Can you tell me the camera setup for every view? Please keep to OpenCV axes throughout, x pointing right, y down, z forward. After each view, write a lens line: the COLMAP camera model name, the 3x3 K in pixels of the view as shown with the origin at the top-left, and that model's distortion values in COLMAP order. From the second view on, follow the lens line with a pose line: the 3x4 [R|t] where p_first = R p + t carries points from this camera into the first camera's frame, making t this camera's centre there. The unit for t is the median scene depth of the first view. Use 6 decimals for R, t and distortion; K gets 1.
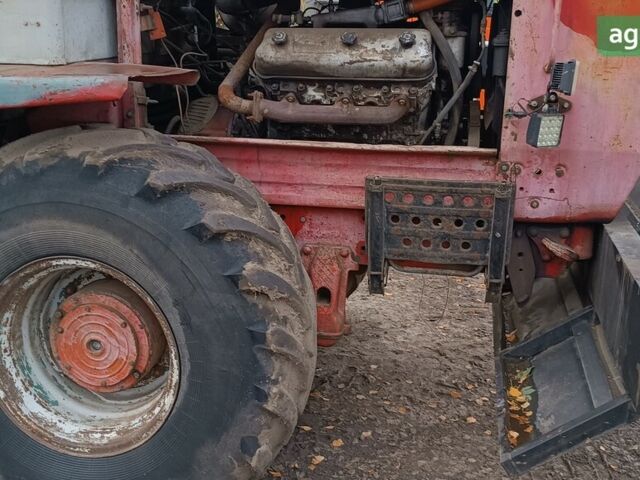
lens RADIAL K [[802.4, 0, 320.0], [0, 802.4, 240.0], [0, 0, 1]] dist [0.094093, -0.043812]
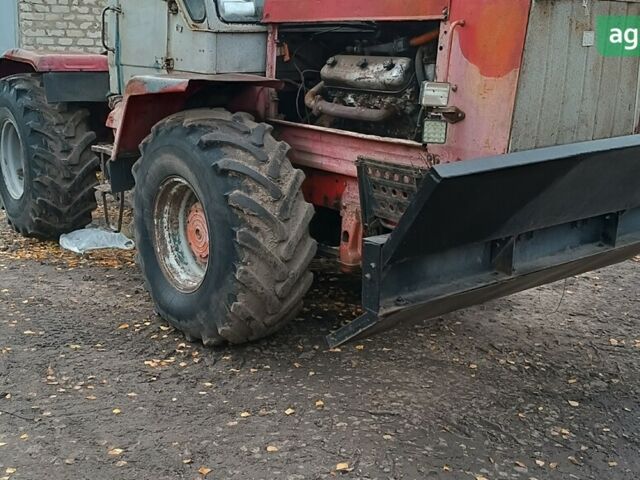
lens RADIAL K [[802.4, 0, 320.0], [0, 802.4, 240.0], [0, 0, 1]] dist [0.094093, -0.043812]
pose [[0.761019, 0.161849, -0.628215, 0.978232], [-0.179367, 0.983123, 0.036000, 0.034019], [0.623440, 0.085285, 0.777206, -0.184488]]
